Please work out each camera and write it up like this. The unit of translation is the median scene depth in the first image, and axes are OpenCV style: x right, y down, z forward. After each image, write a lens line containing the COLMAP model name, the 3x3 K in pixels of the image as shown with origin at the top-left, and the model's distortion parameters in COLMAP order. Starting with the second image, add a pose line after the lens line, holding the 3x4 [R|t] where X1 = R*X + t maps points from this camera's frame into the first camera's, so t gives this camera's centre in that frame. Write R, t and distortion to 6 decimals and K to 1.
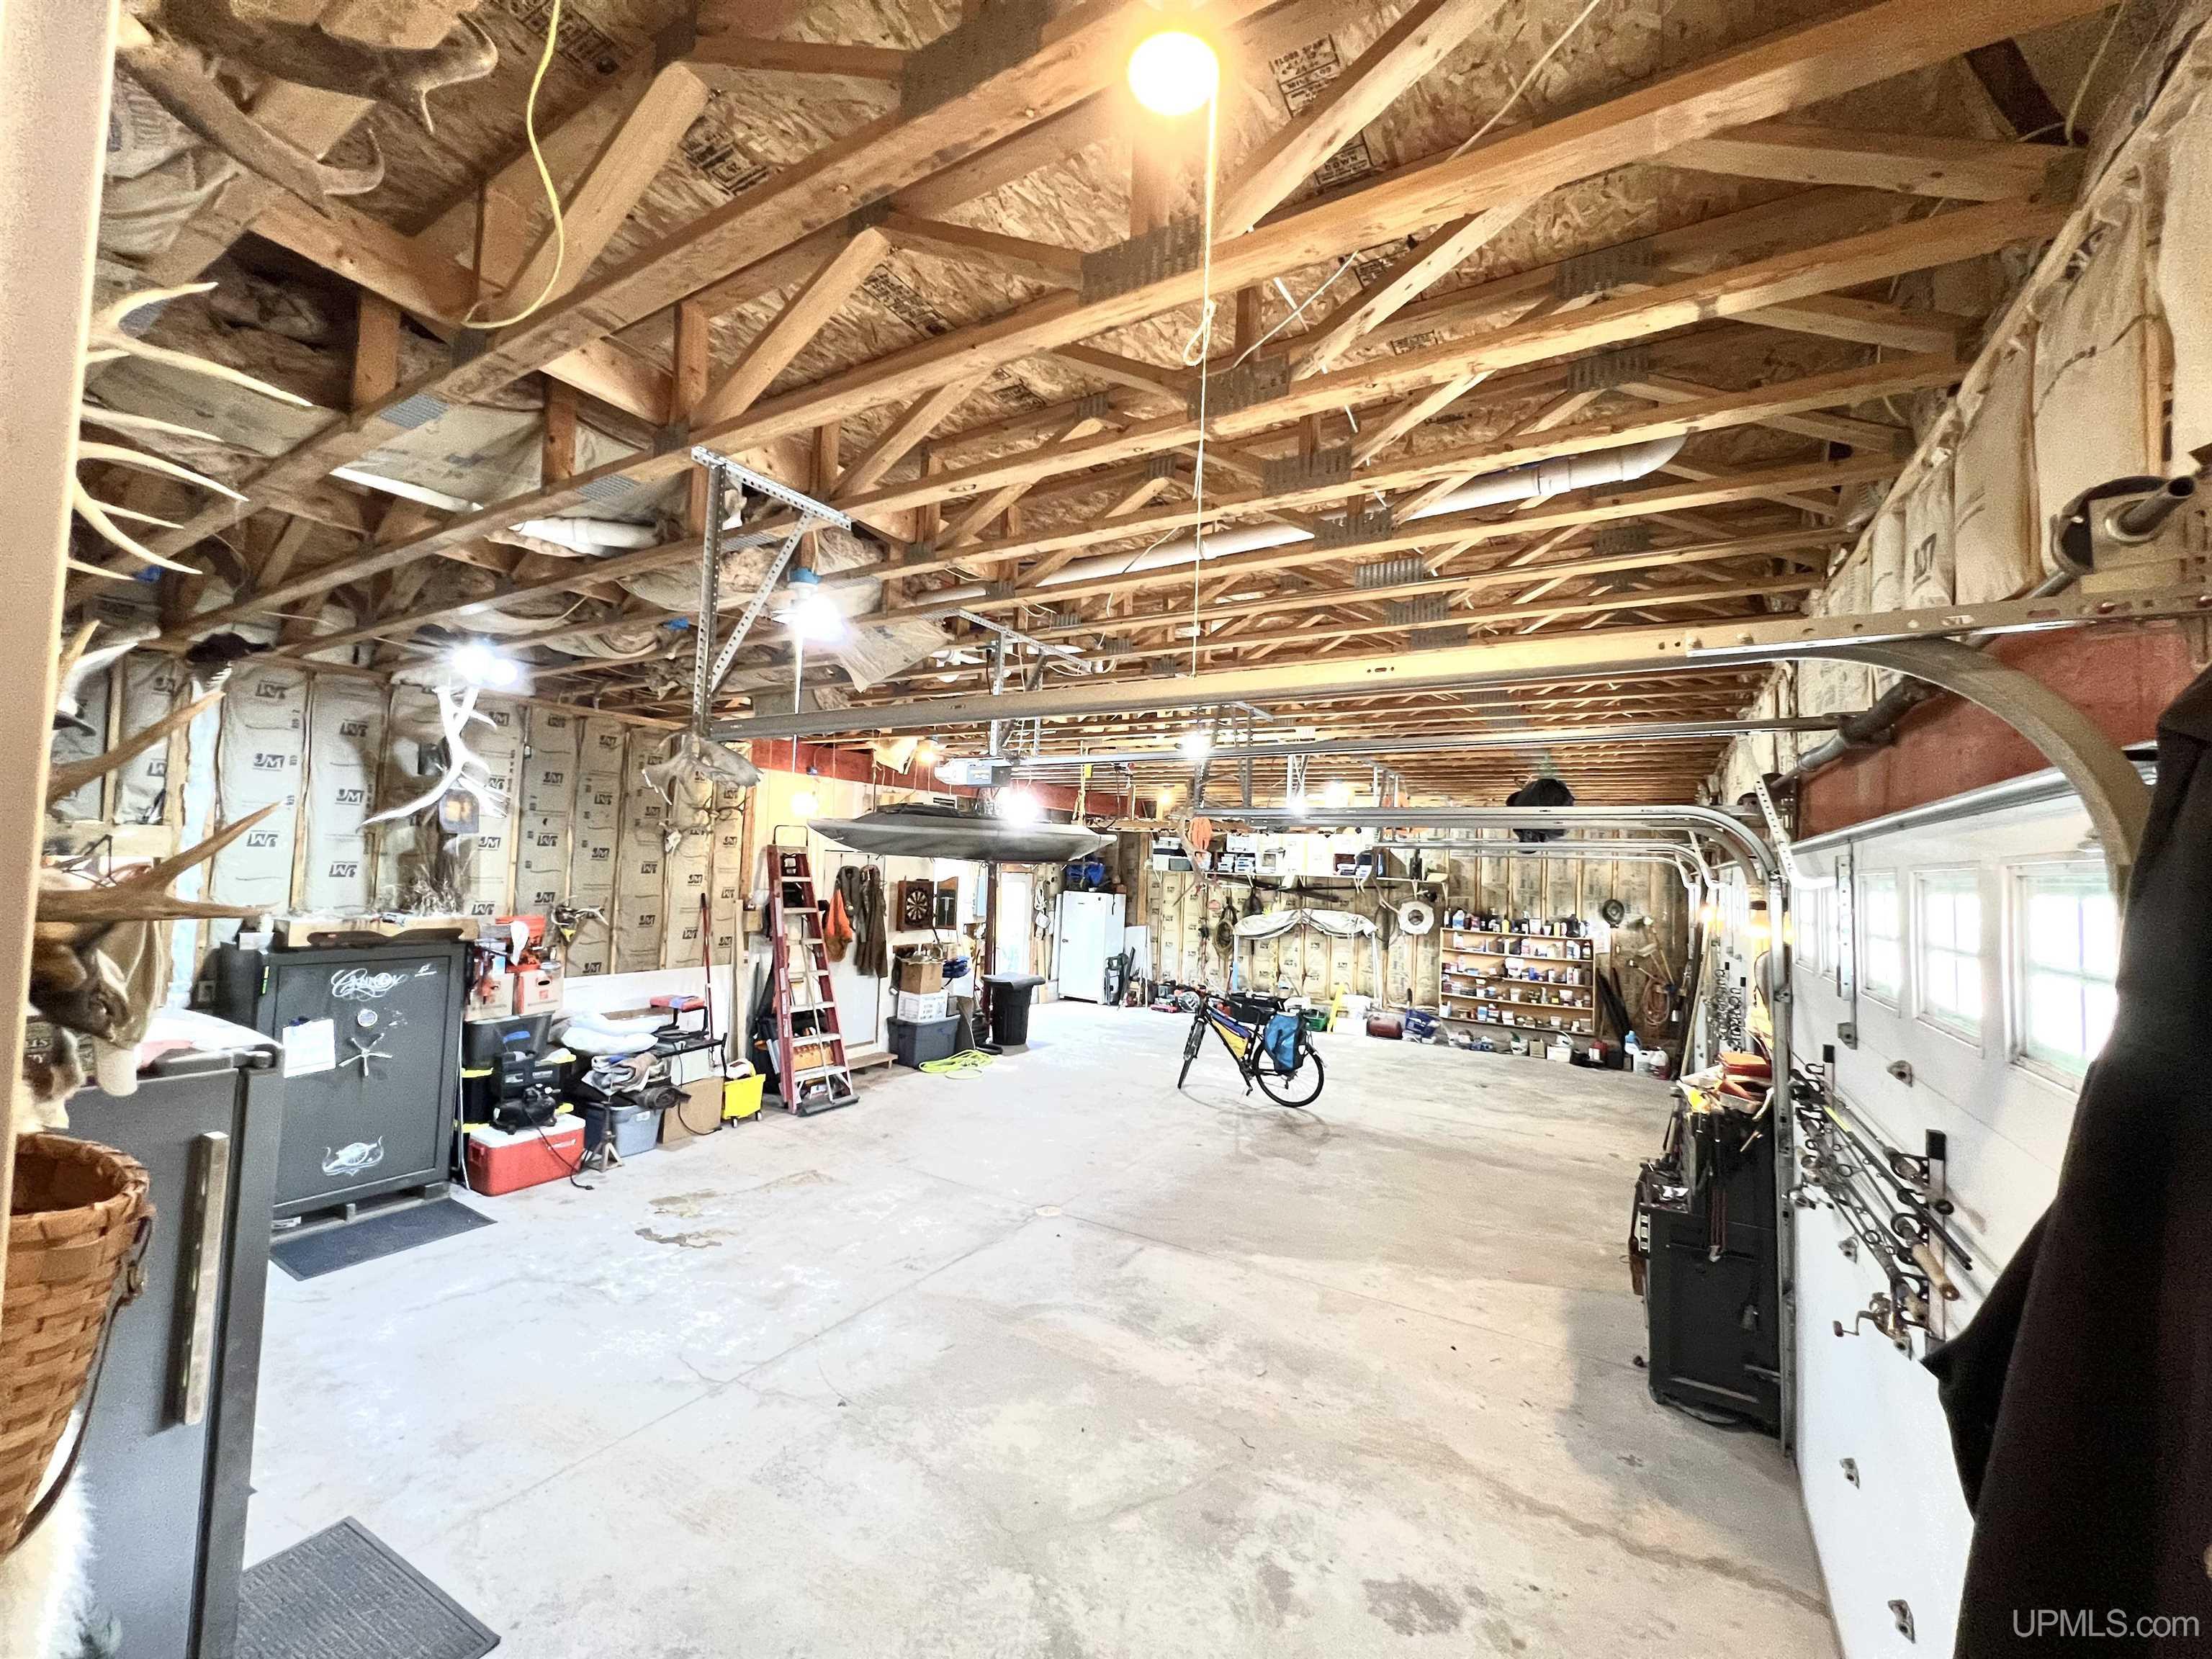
lens RADIAL K [[885.8, 0, 1105.3], [0, 885.8, 821.2], [0, 0, 1]] dist [-0.000013, -0.000452]
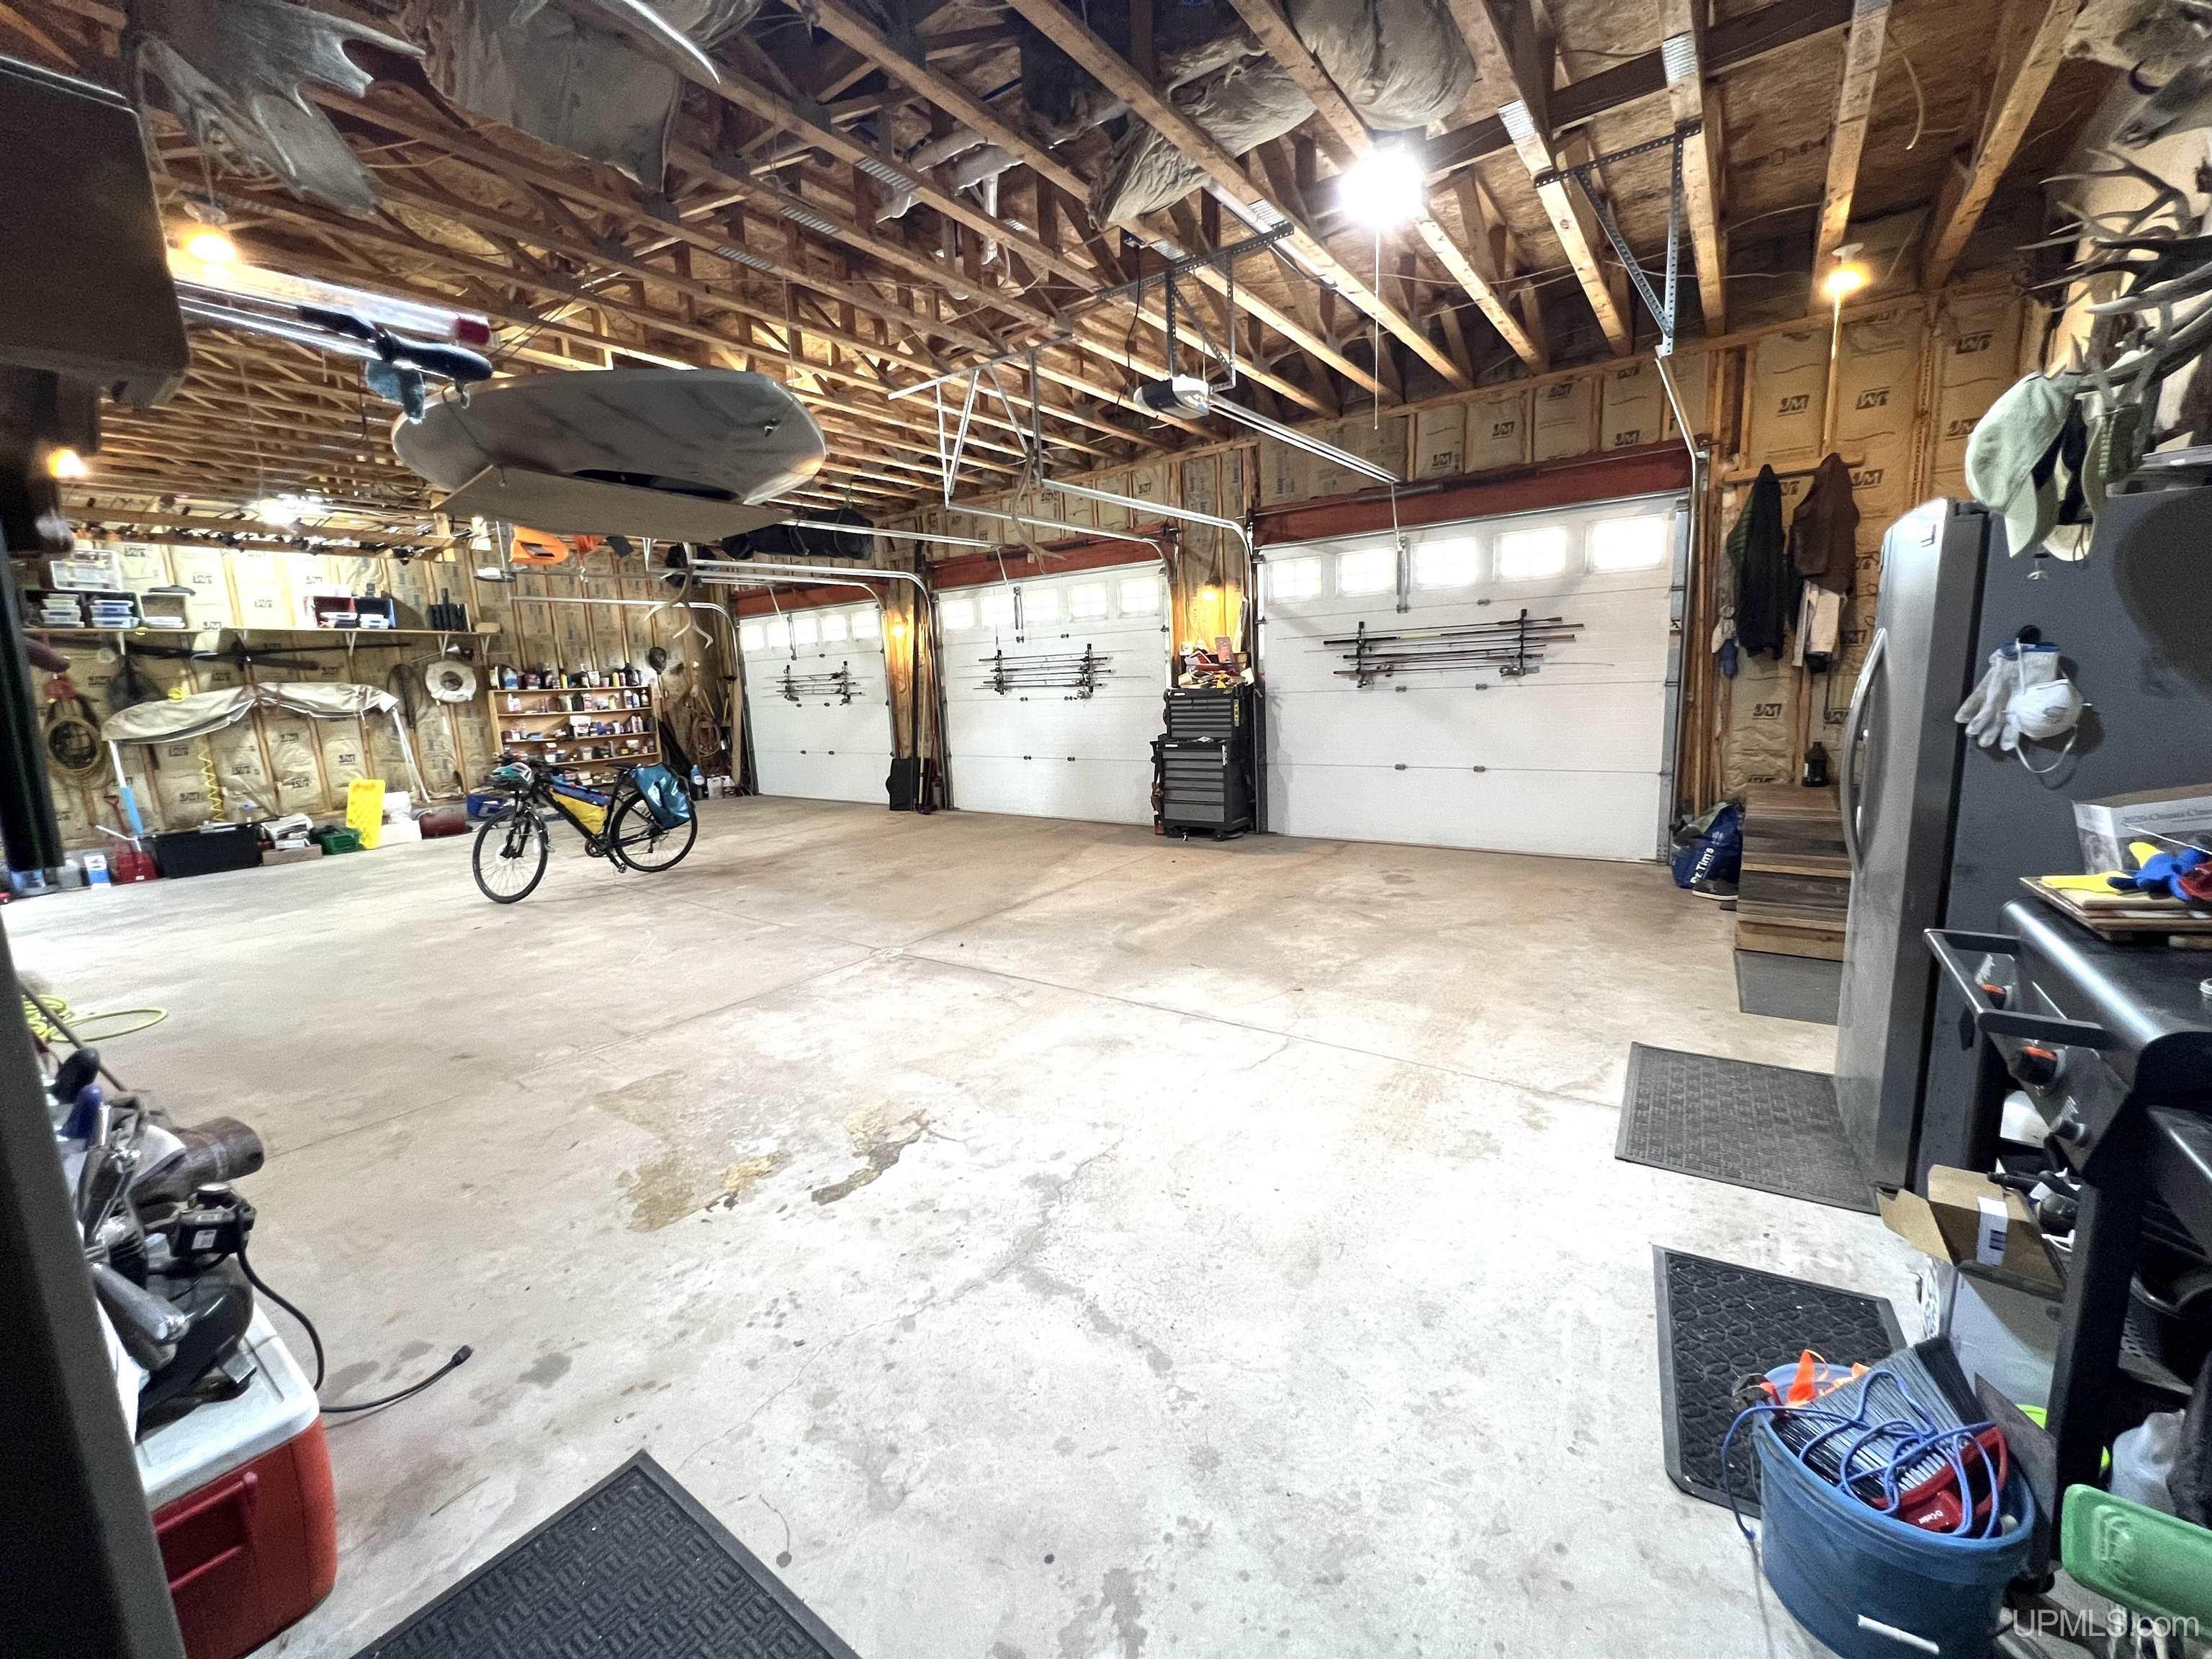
lens RADIAL K [[885.8, 0, 1101.0], [0, 885.8, 822.5], [0, 0, 1]] dist [-0.000013, -0.000452]
pose [[0.083016, -0.204694, 0.975299, -0.443787], [-0.001435, 0.978652, 0.205520, 0.074956], [-0.996547, -0.018461, 0.080950, 0.381322]]
